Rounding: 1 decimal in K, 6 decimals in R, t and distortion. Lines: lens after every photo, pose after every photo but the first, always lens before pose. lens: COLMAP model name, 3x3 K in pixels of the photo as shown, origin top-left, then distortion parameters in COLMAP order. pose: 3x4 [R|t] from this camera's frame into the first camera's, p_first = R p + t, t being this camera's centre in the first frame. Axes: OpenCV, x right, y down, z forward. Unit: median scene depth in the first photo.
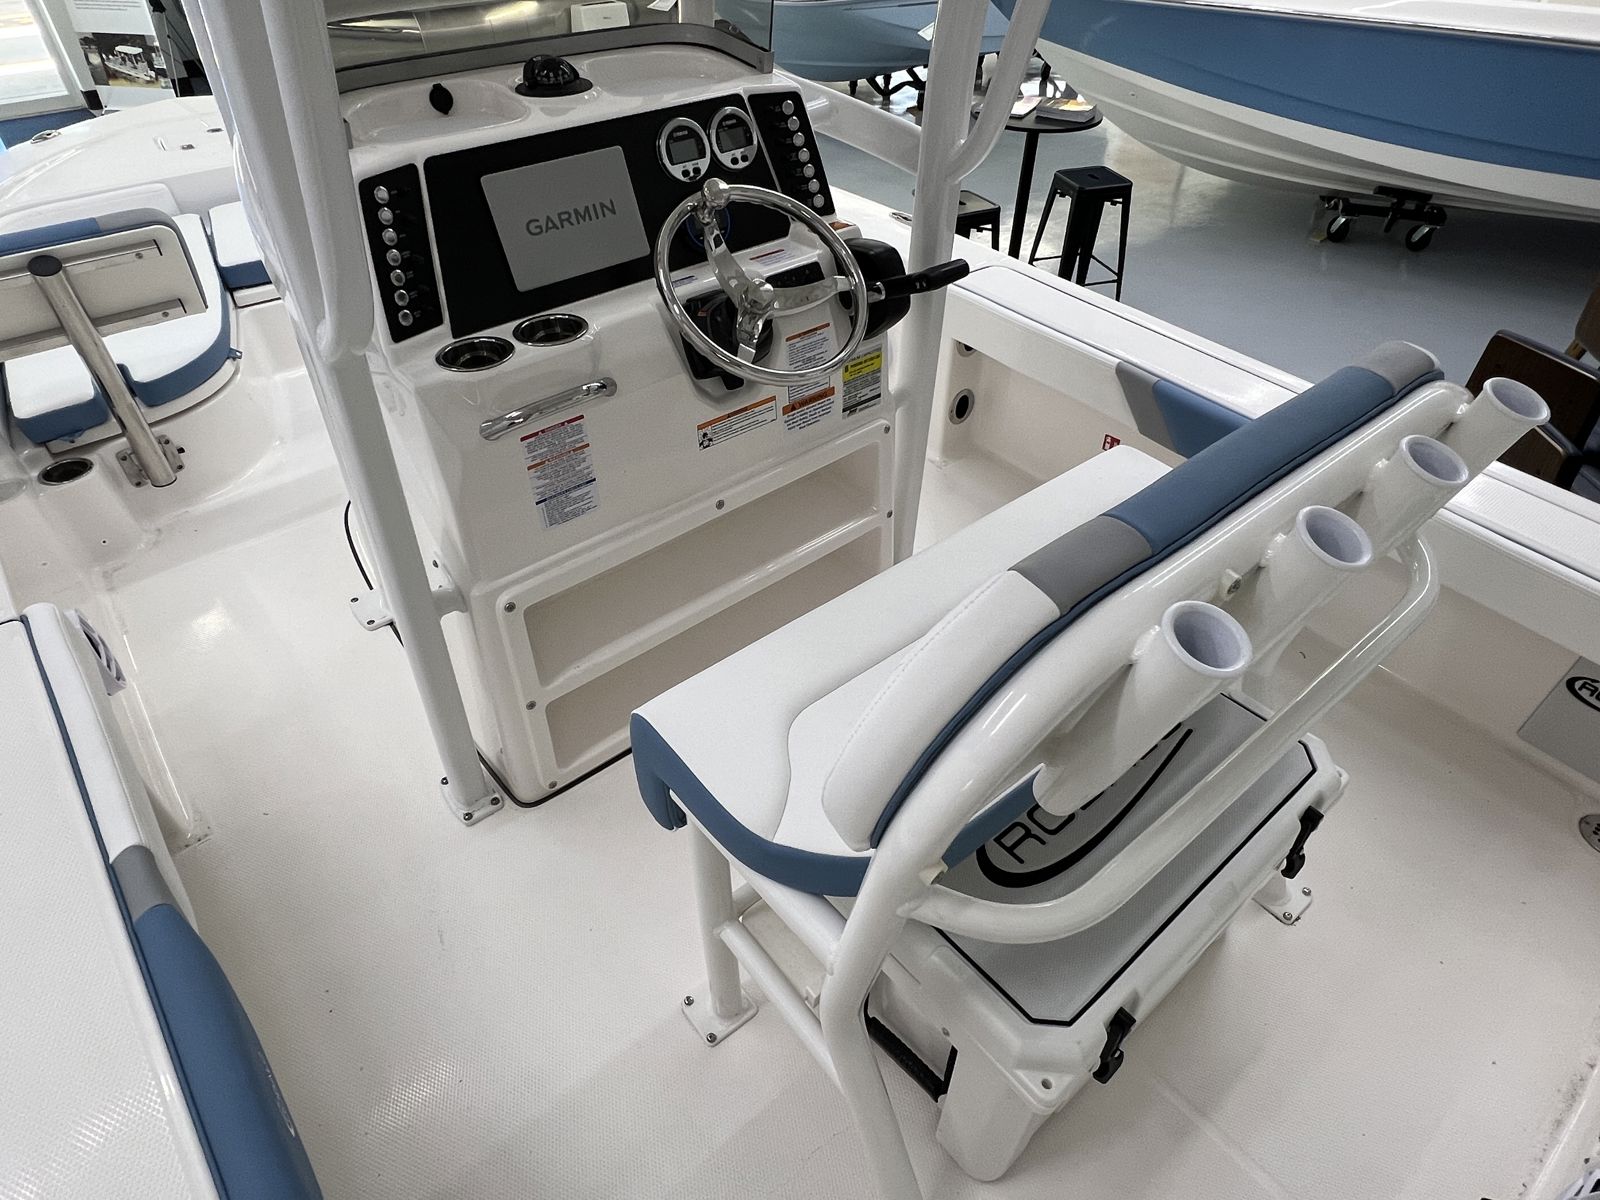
lens RADIAL K [[924.4, 0, 800.4], [0, 924.4, 608.2], [0, 0, 1]] dist [-0.006888, 0.003506]
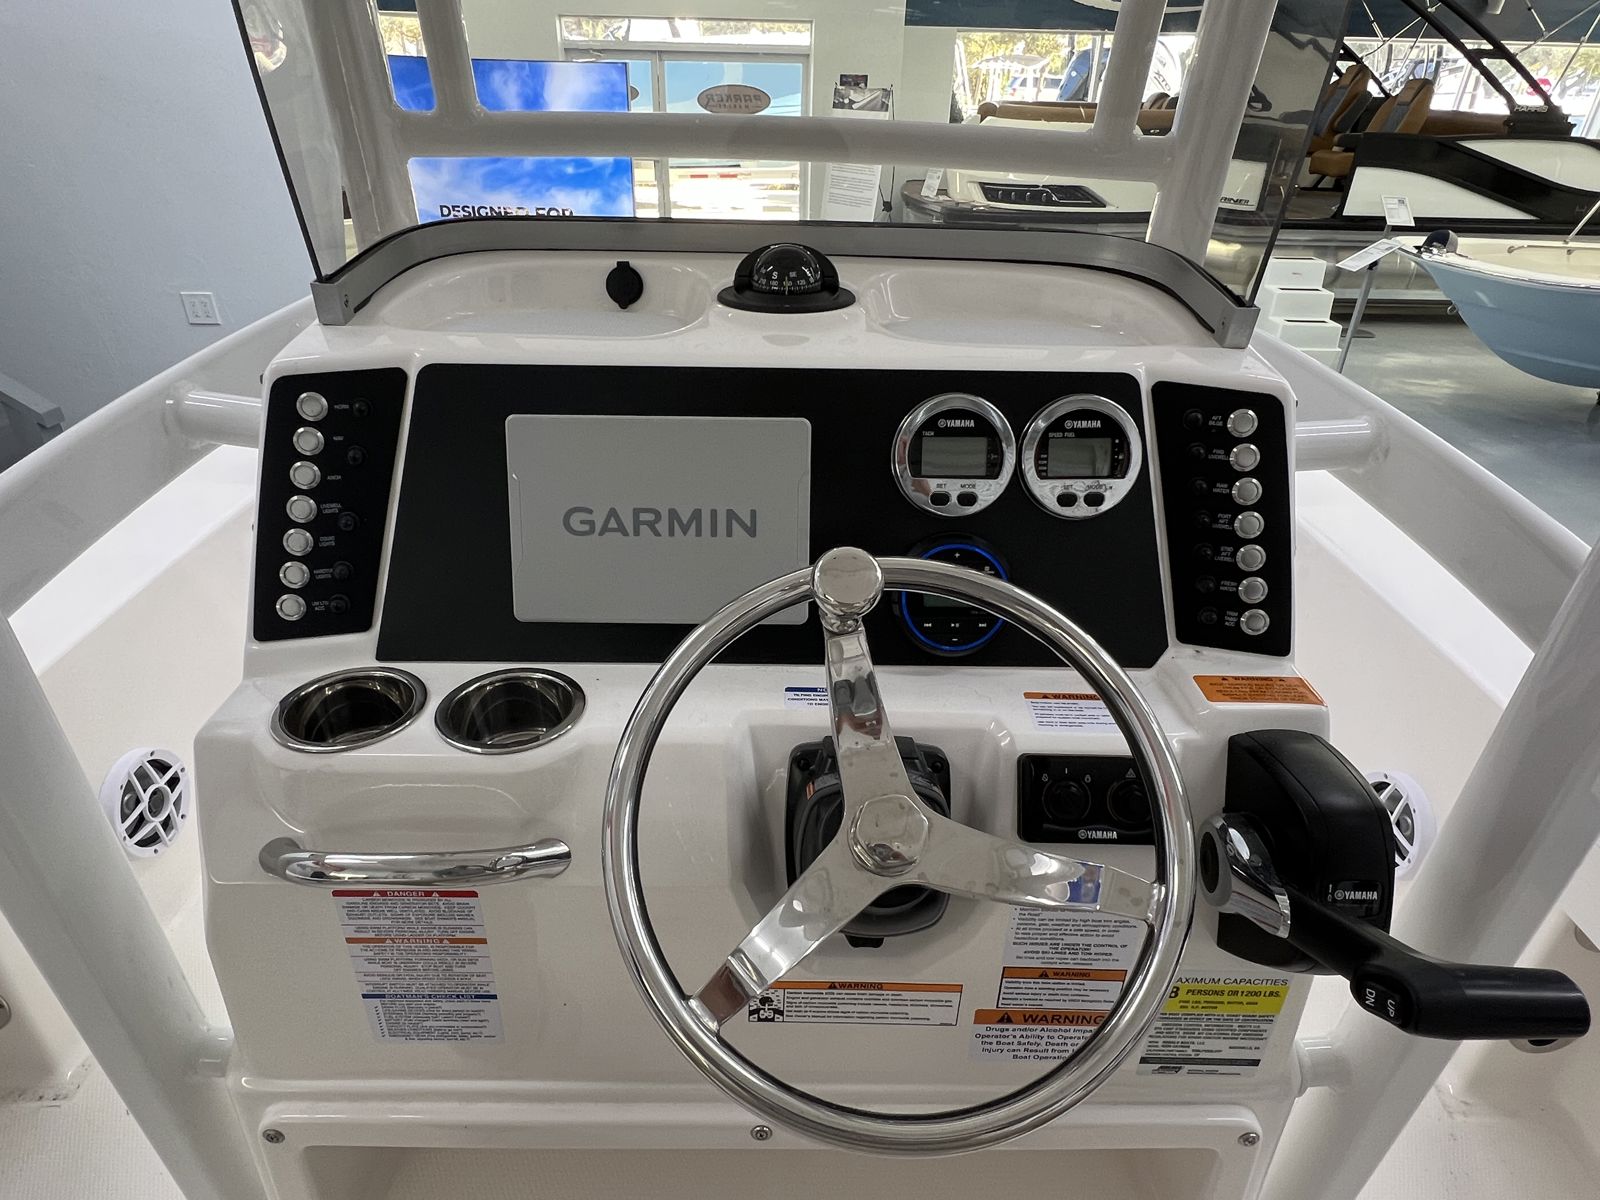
lens RADIAL K [[924.4, 0, 789.6], [0, 924.4, 613.9], [0, 0, 1]] dist [-0.006888, 0.003506]
pose [[0.766473, 0.340366, -0.544675, 0.099499], [-0.440423, 0.895784, -0.059995, -0.358311], [0.467490, 0.285872, 0.836499, 0.585400]]
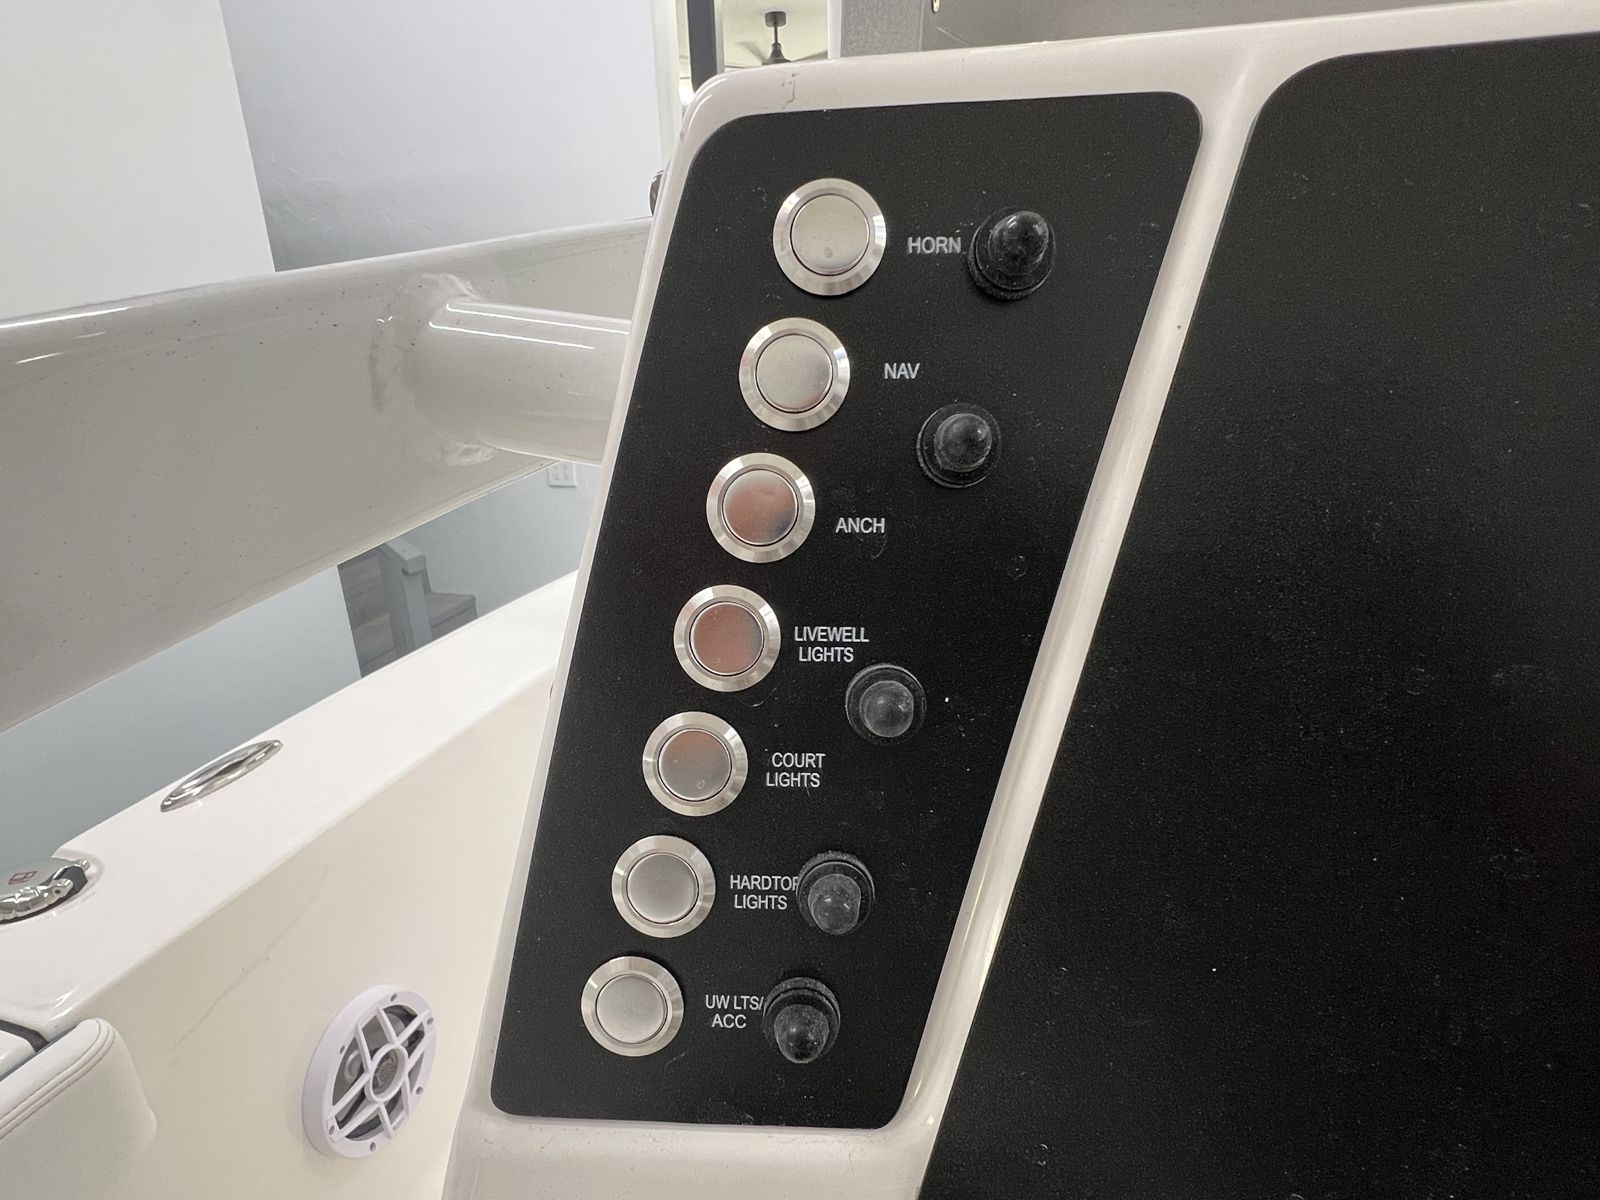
lens RADIAL K [[924.4, 0, 794.3], [0, 924.4, 615.4], [0, 0, 1]] dist [-0.006888, 0.003506]
pose [[0.541800, 0.259541, -0.799432, -0.274026], [-0.535803, 0.839470, -0.090590, -0.320305], [0.647587, 0.477419, 0.593887, 0.784643]]
